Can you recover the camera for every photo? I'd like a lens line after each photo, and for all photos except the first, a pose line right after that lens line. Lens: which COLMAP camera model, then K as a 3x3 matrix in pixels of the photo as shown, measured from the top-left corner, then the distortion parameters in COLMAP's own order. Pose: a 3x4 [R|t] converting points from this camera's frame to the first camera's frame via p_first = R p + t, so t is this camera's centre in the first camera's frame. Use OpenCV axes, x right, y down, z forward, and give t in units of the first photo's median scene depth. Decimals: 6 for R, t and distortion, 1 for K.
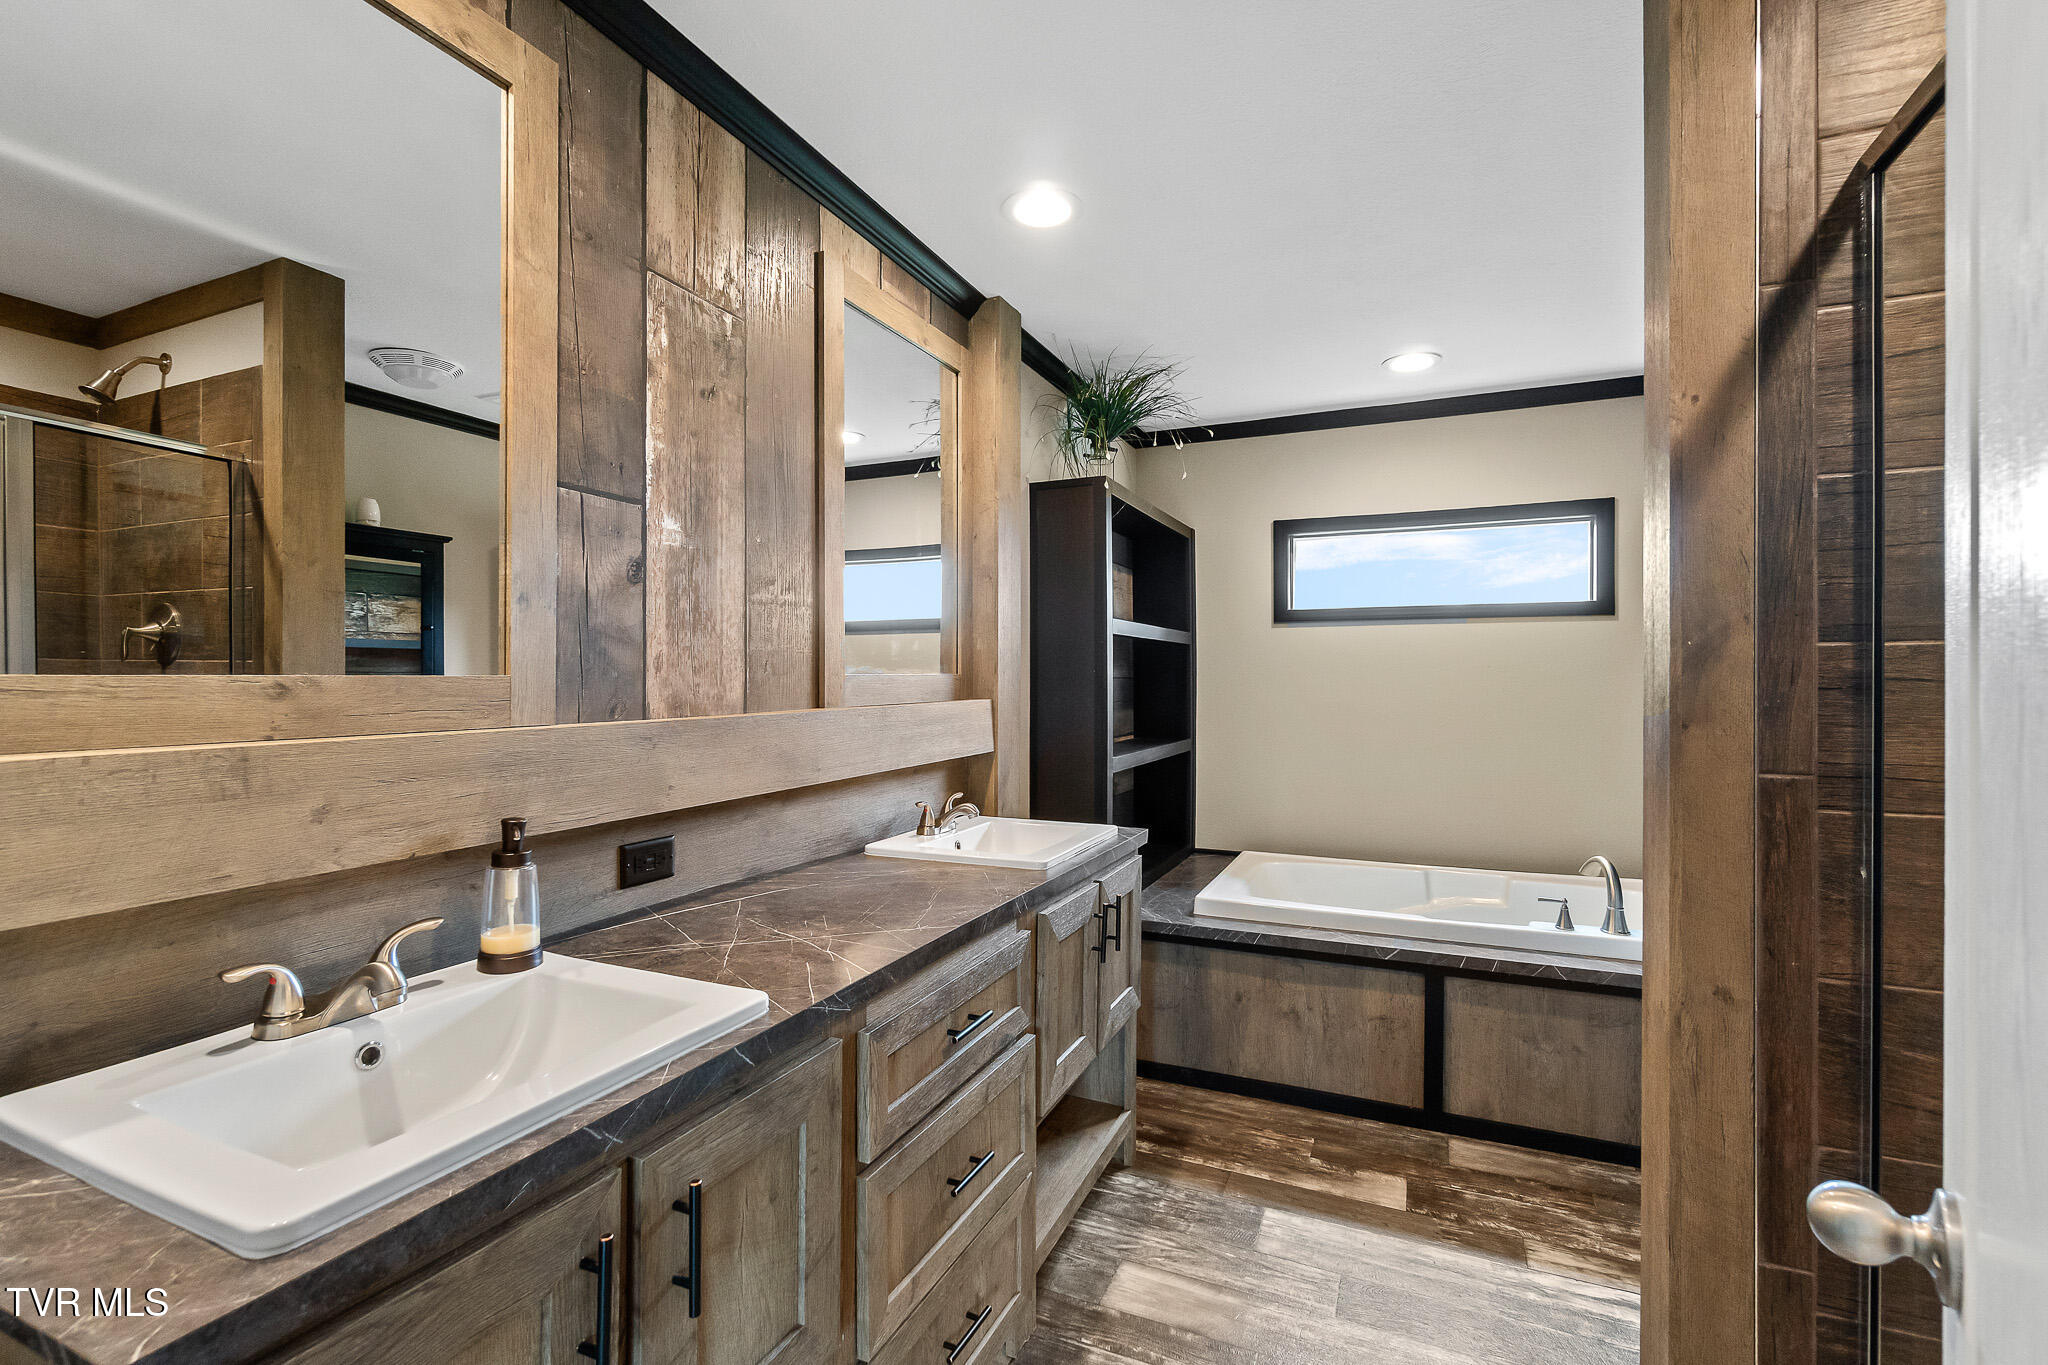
lens RADIAL K [[914.9, 0, 1040.6], [0, 914.9, 680.8], [0, 0, 1]] dist [-0.011155, 0.004830]
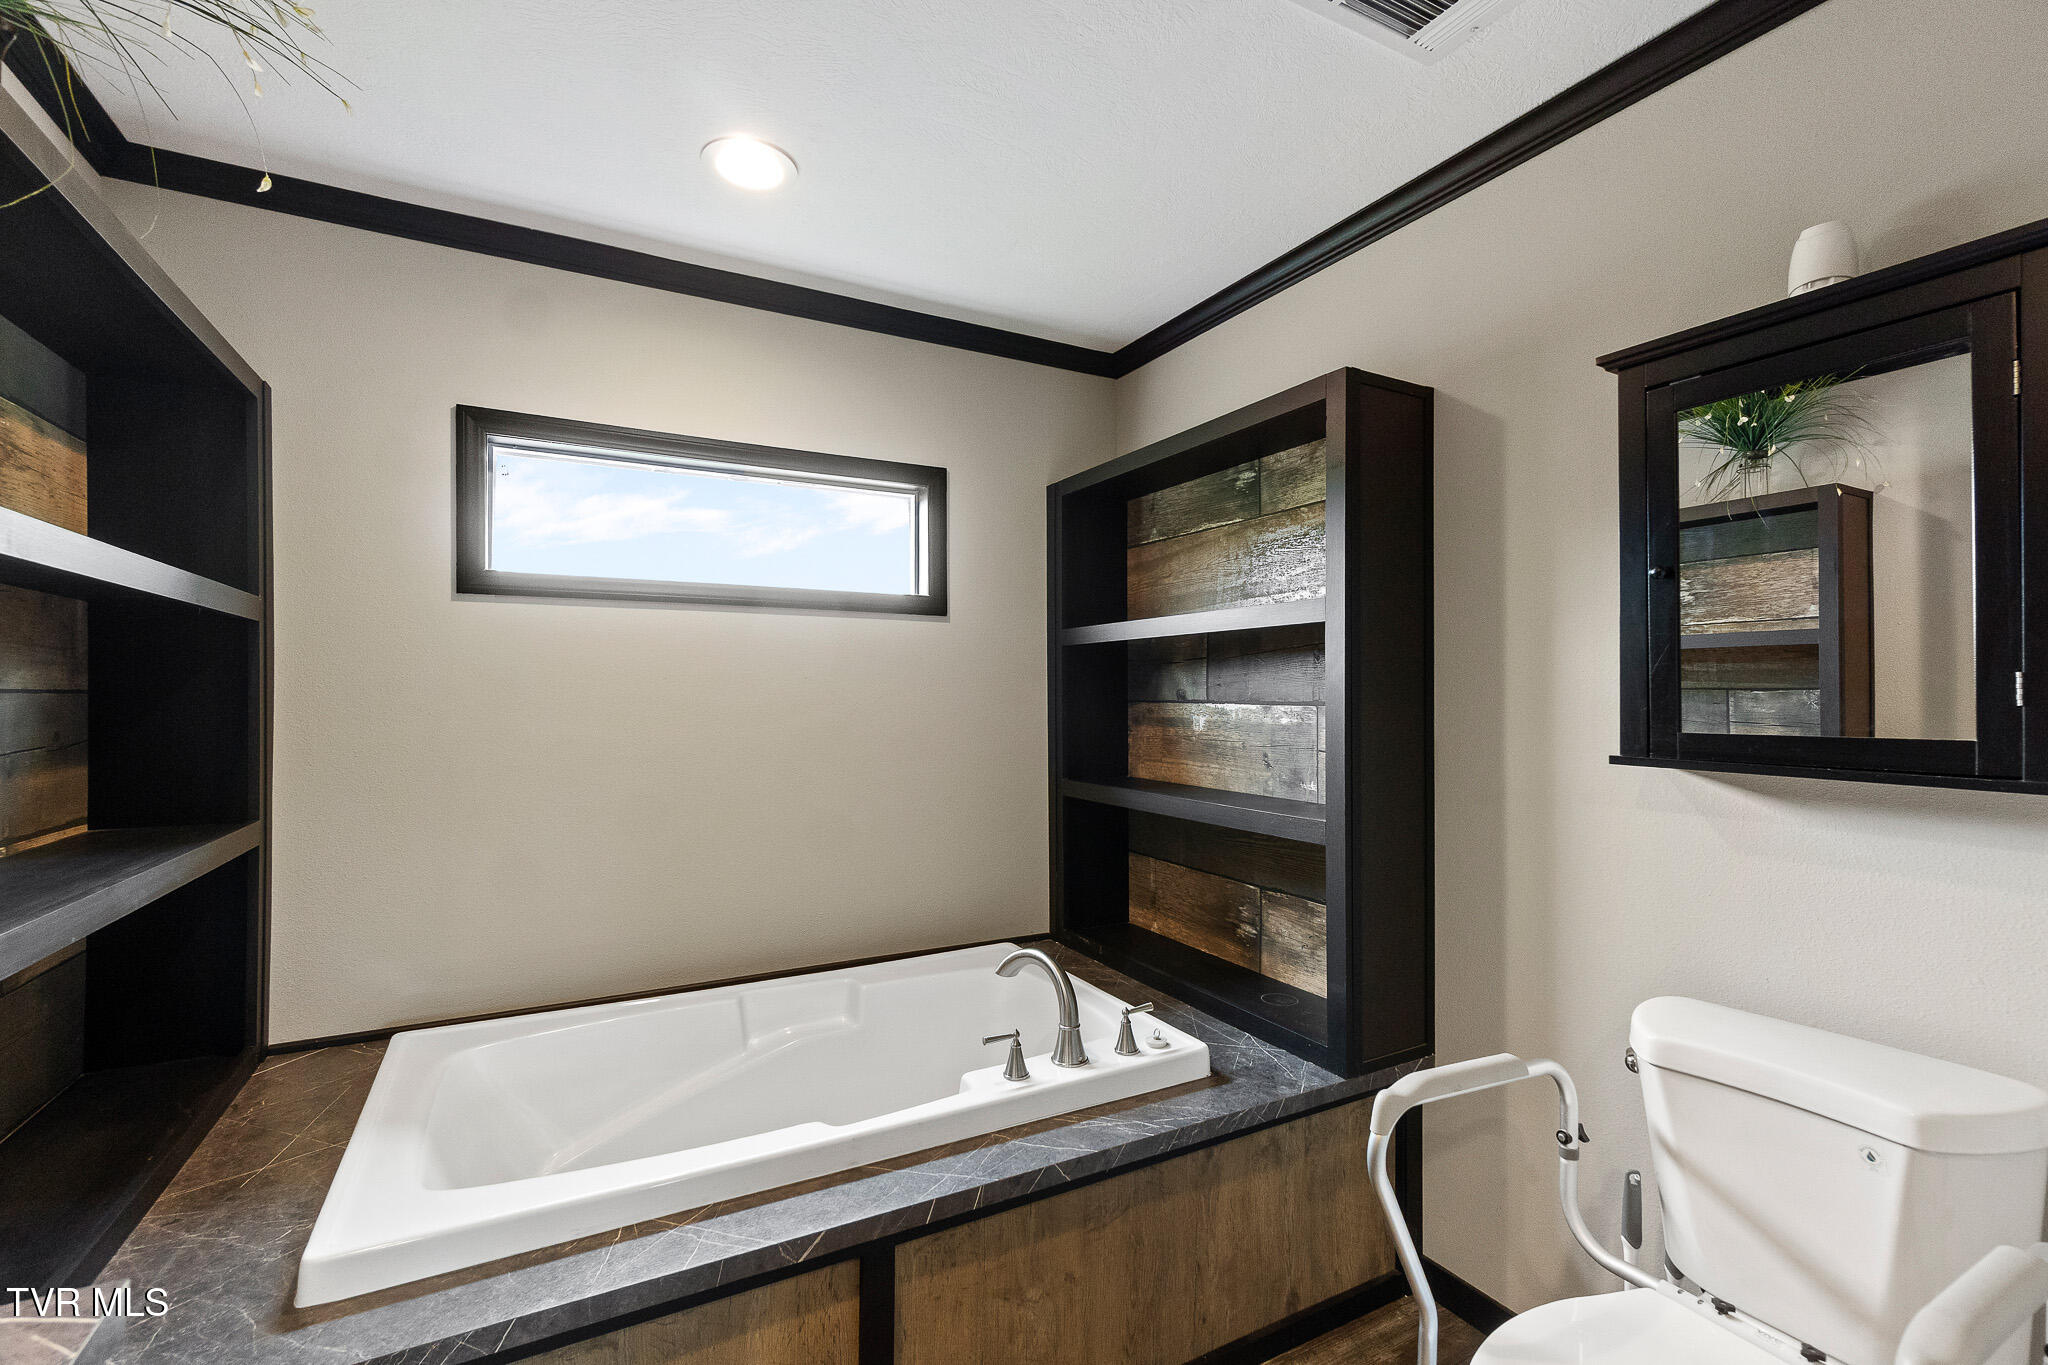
lens RADIAL K [[895.6, 0, 1023.6], [0, 895.6, 691.9], [0, 0, 1]] dist [-0.001094, 0.000209]
pose [[0.625358, 0.003652, 0.780329, 0.067866], [-0.002008, 0.999993, -0.003071, -0.003393], [-0.780335, 0.000353, 0.625361, 0.554524]]
